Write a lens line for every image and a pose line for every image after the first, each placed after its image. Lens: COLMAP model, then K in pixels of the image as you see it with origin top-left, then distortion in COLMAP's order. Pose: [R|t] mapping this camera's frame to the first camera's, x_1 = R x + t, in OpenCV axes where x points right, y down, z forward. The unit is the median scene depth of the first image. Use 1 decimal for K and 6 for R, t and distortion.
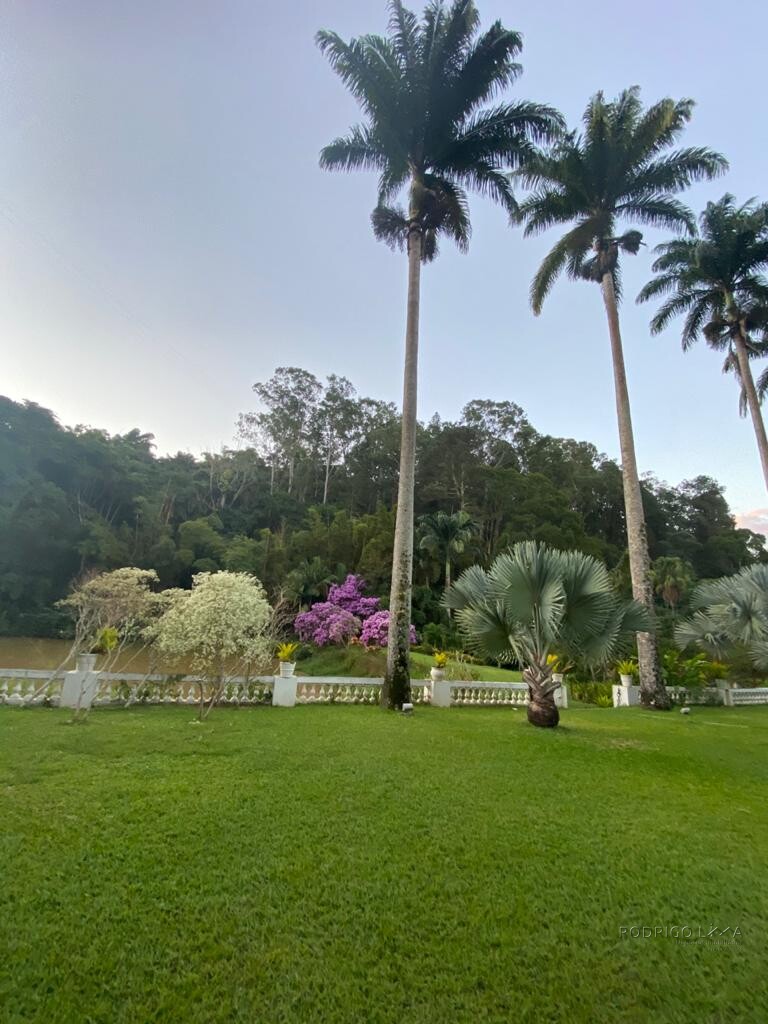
lens RADIAL K [[401.5, 0, 384.0], [0, 401.5, 512.0], [0, 0, 1]] dist [-0.000485, -0.000167]
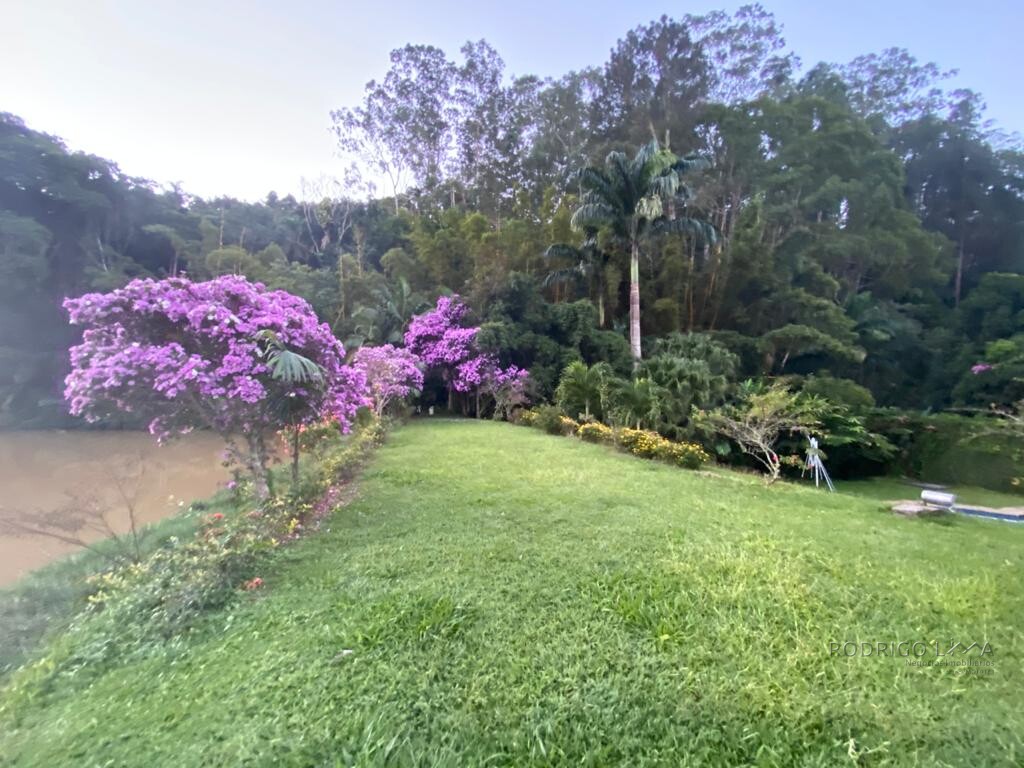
lens RADIAL K [[401.5, 0, 511.4], [0, 401.5, 390.8], [0, 0, 1]] dist [-0.000485, -0.000167]
pose [[0.972027, -0.077641, -0.221666, 0.117921], [0.133940, 0.958516, 0.251609, 0.156008], [0.192936, -0.274261, 0.942102, 0.473688]]
